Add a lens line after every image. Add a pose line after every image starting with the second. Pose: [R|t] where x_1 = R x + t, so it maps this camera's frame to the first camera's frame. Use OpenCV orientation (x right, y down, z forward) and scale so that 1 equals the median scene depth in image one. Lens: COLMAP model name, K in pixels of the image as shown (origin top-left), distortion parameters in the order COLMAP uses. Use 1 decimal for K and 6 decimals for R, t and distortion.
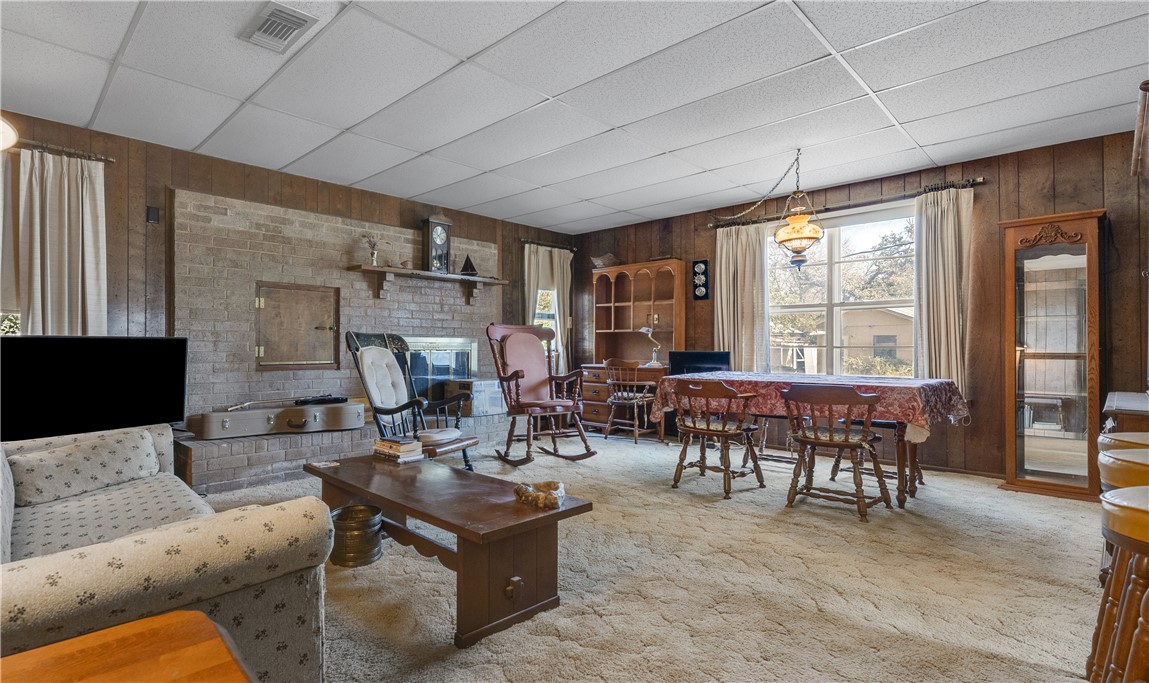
lens RADIAL K [[589.2, 0, 565.2], [0, 589.2, 347.6], [0, 0, 1]] dist [0.011592, 0.002042]
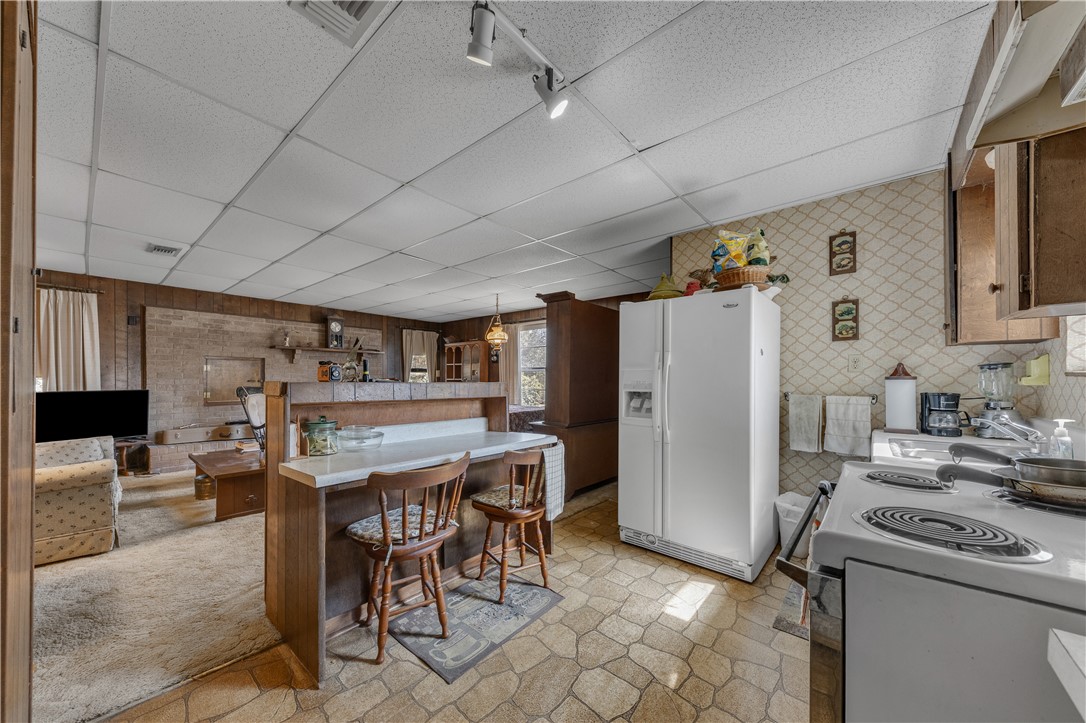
lens RADIAL K [[384.3, 0, 579.6], [0, 384.3, 387.6], [0, 0, 1]] dist [-0.006454, -0.000718]
pose [[0.987797, -0.006776, 0.155601, 0.394170], [0.004248, 0.999854, 0.016573, -0.029401], [-0.155690, -0.015710, 0.987681, -0.299558]]
